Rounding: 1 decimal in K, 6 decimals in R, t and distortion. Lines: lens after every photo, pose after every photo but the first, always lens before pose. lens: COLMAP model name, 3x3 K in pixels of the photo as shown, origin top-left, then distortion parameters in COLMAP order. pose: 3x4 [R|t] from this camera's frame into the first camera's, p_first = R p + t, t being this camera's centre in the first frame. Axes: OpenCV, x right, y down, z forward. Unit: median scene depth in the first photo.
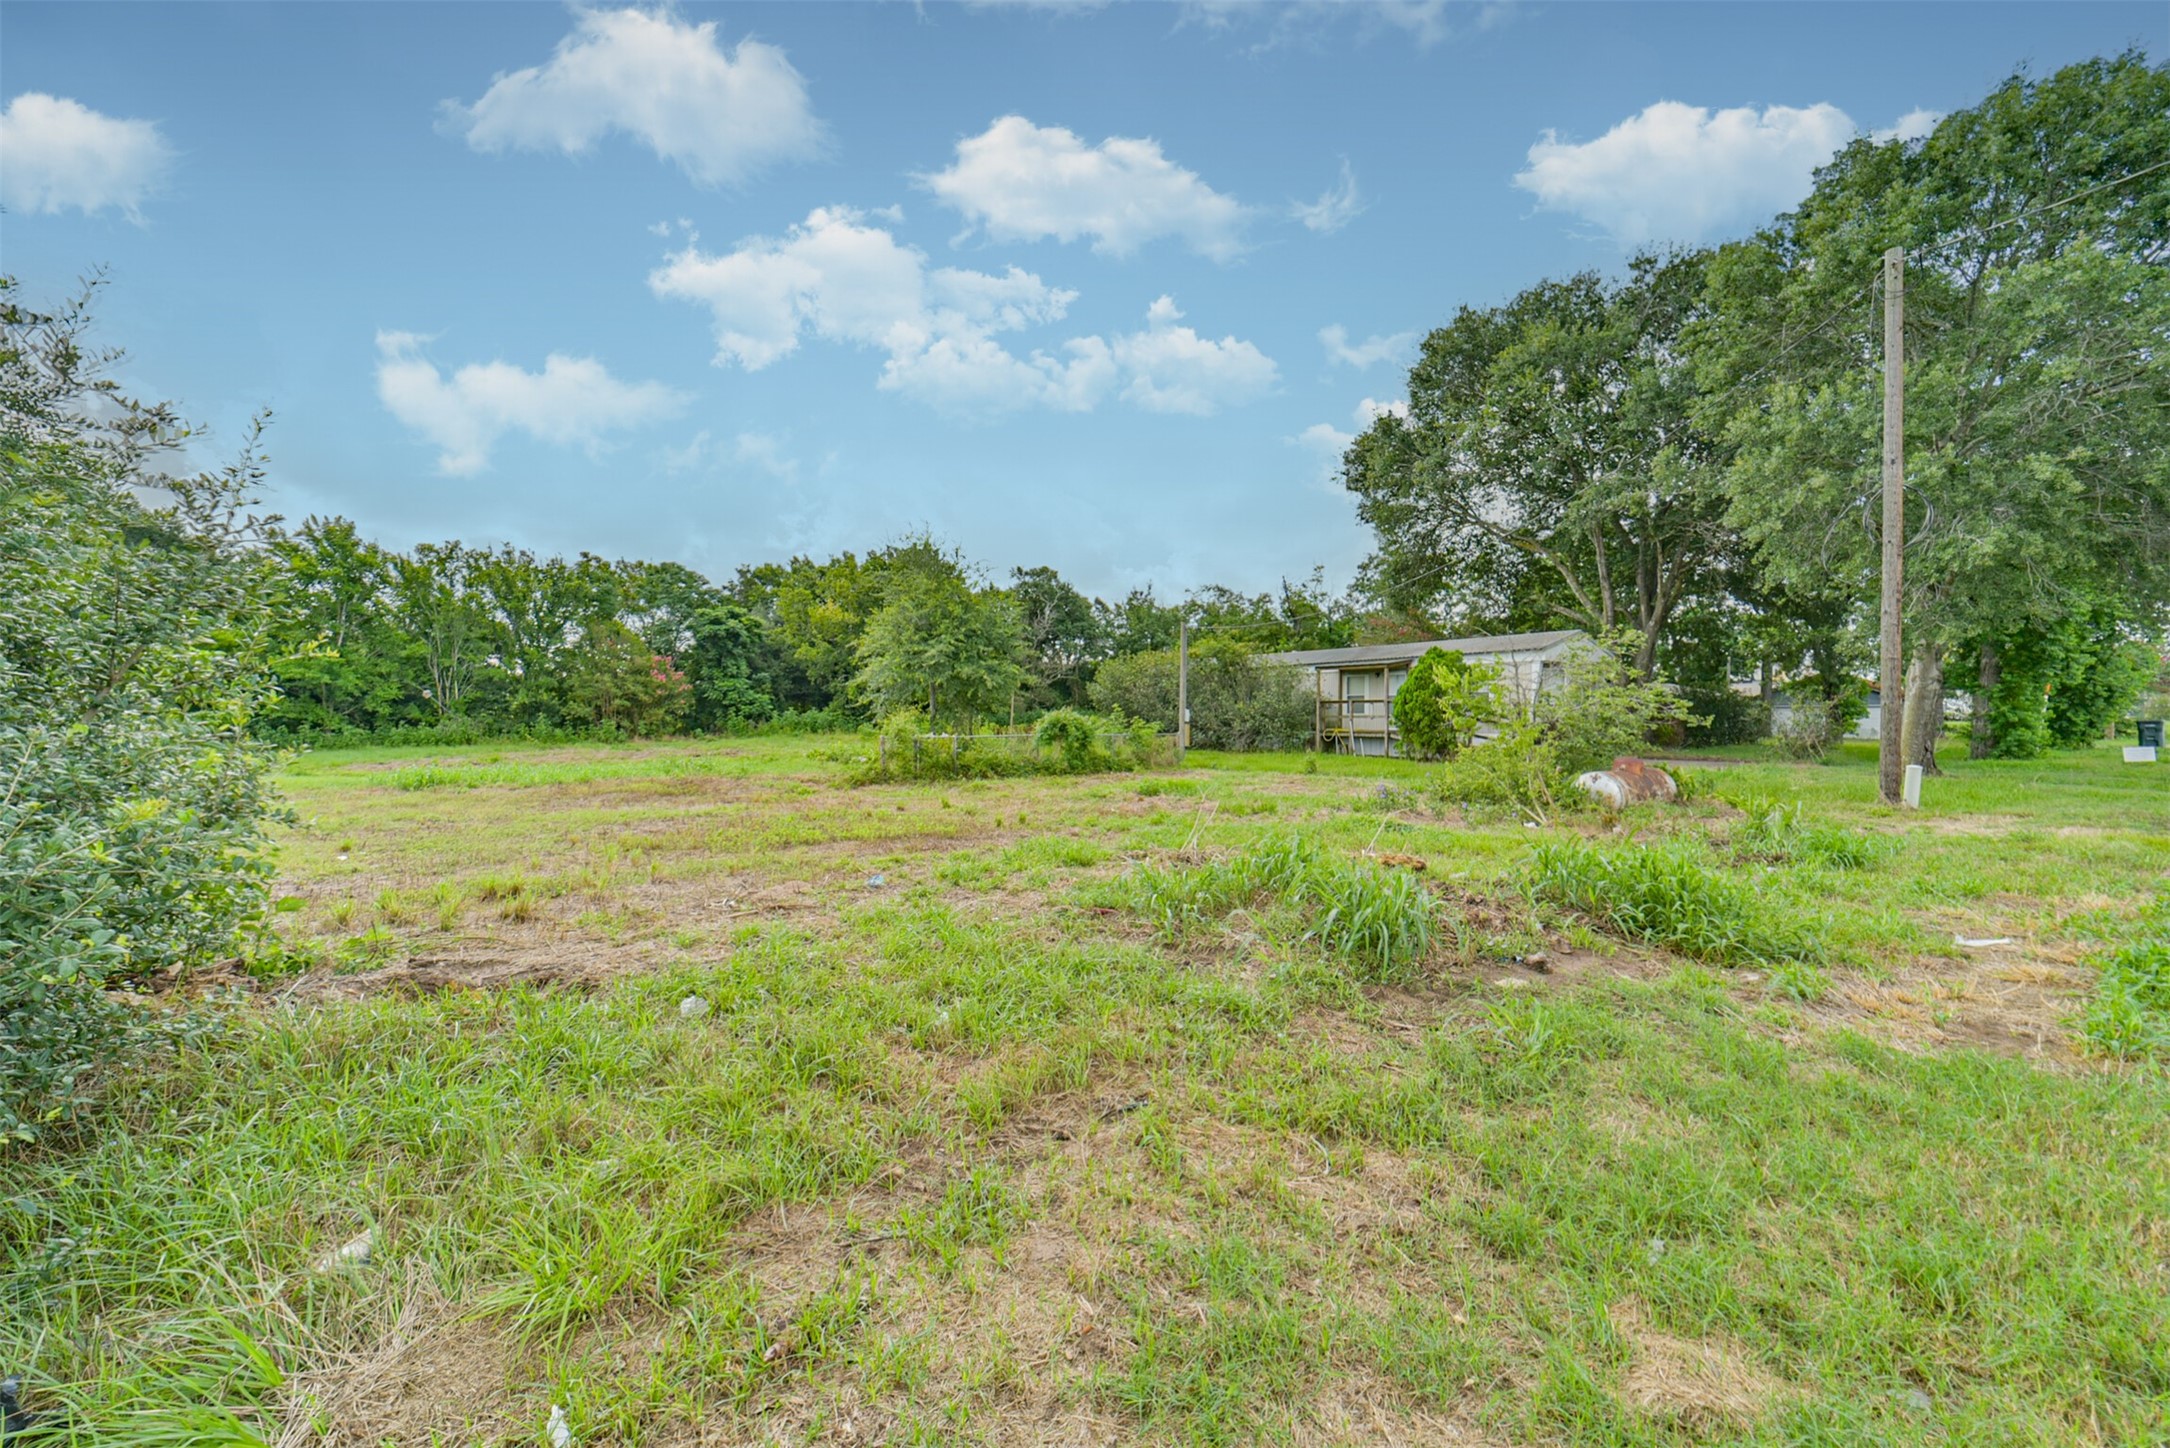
lens RADIAL K [[838.4, 0, 1085.0], [0, 838.4, 724.0], [0, 0, 1]] dist [-0.030380, 0.011227]
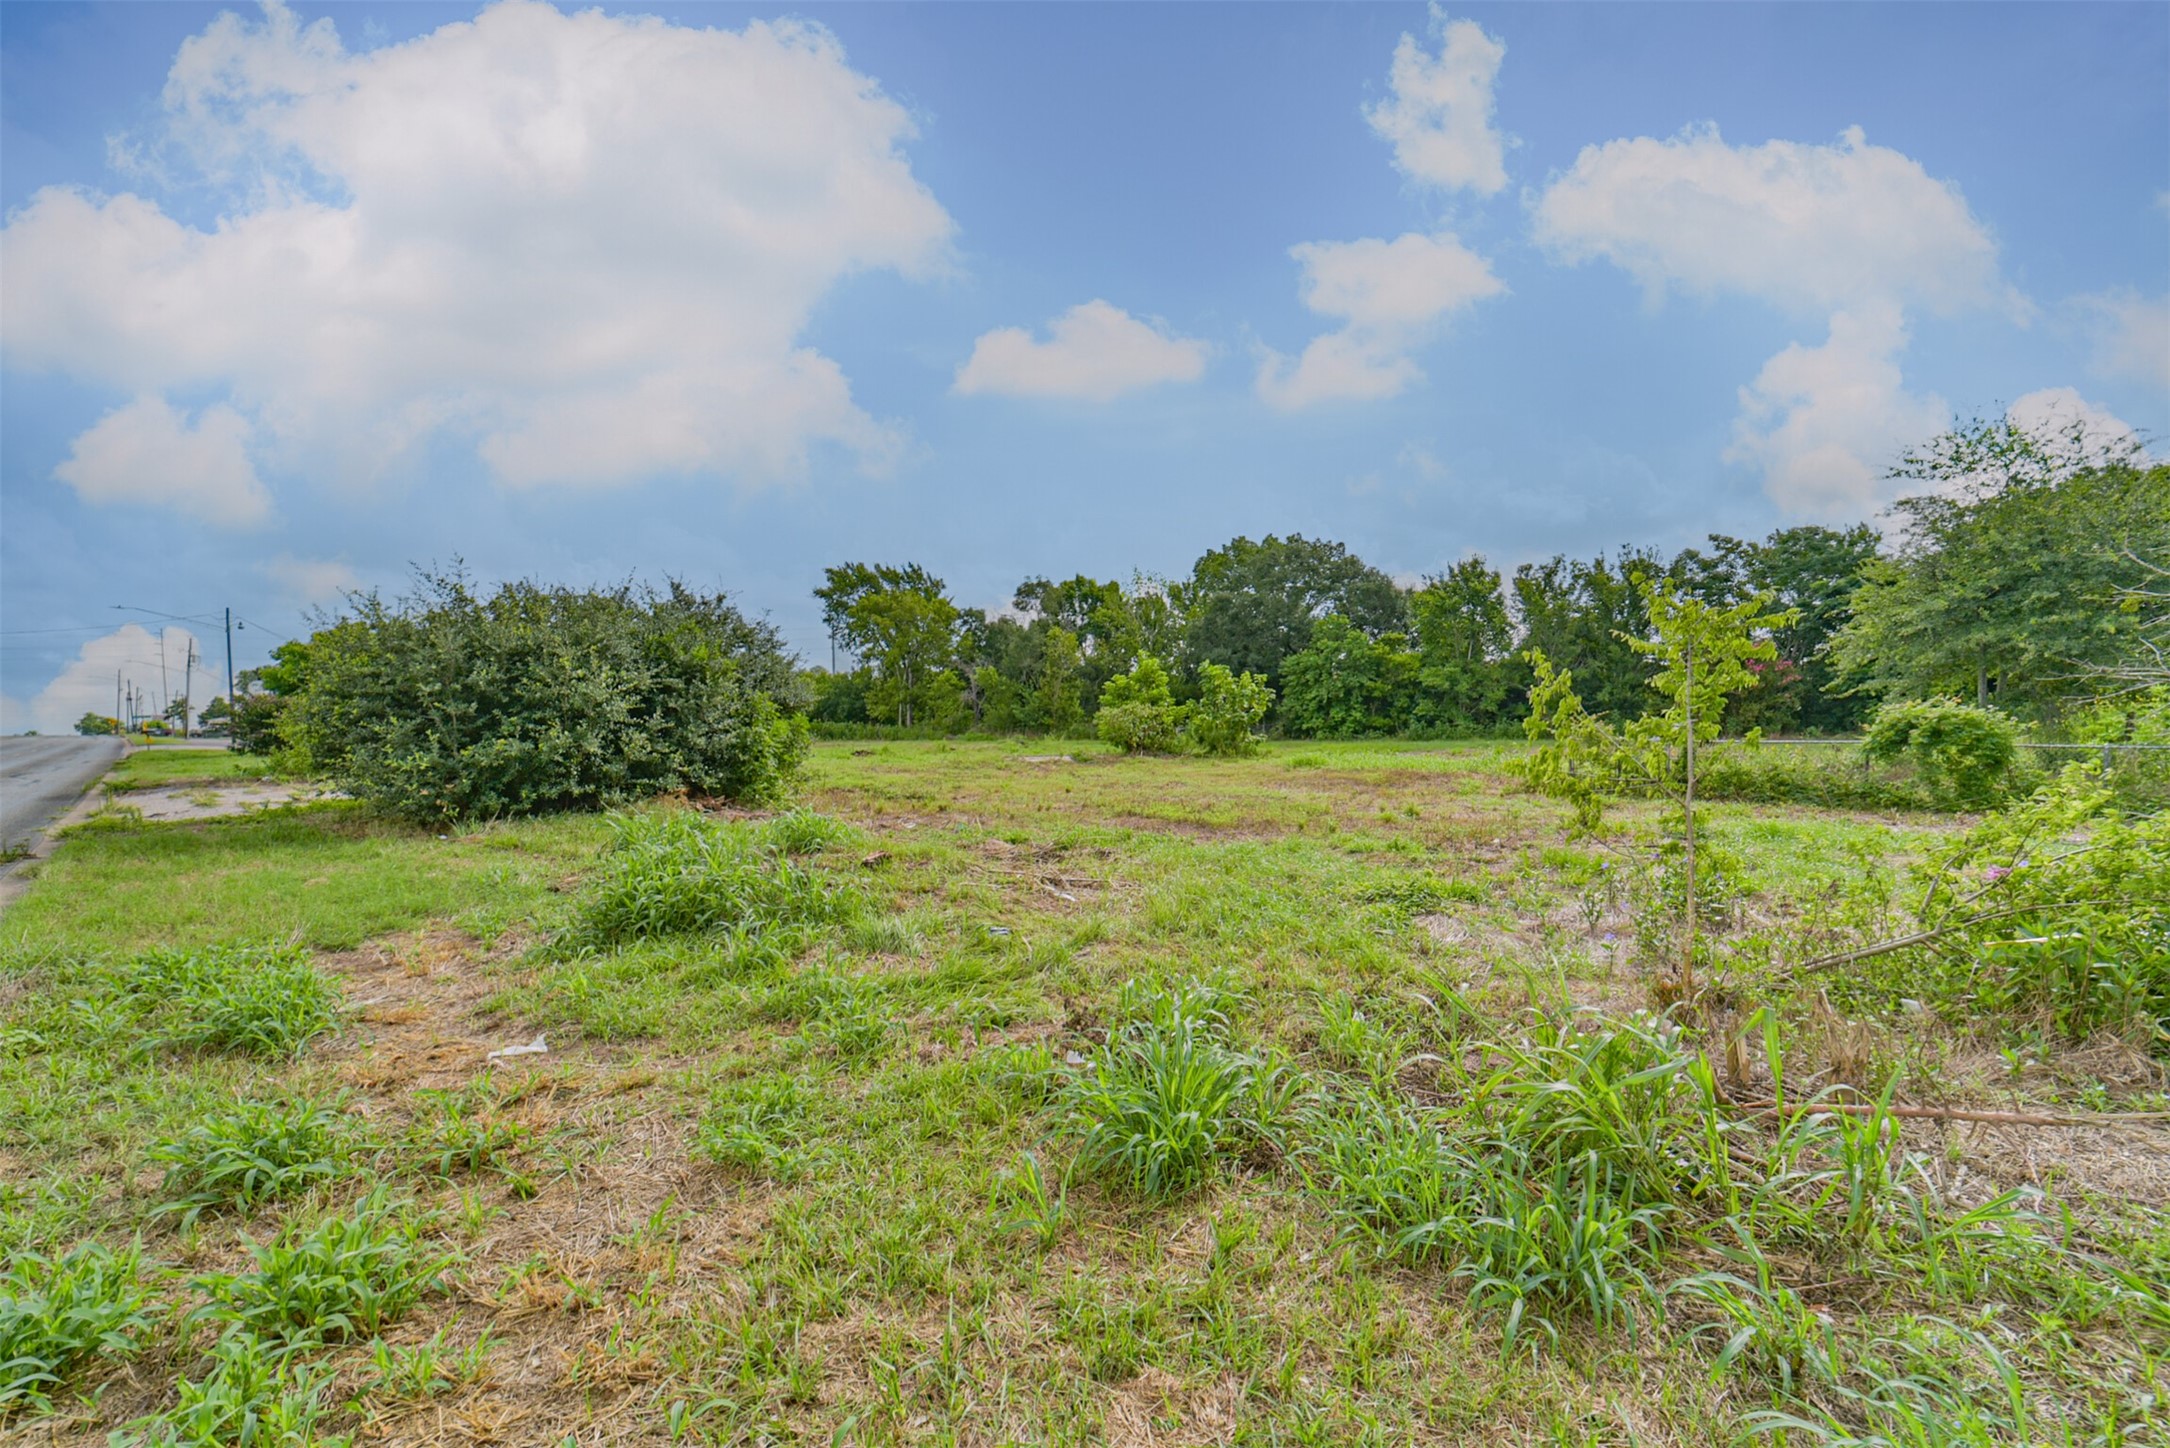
lens RADIAL K [[838.4, 0, 1085.0], [0, 838.4, 724.0], [0, 0, 1]] dist [-0.030380, 0.011227]
pose [[0.211312, 0.007798, -0.977388, 0.234504], [-0.003415, 0.999968, 0.007239, -0.002122], [0.977413, 0.001808, 0.211332, 0.170514]]
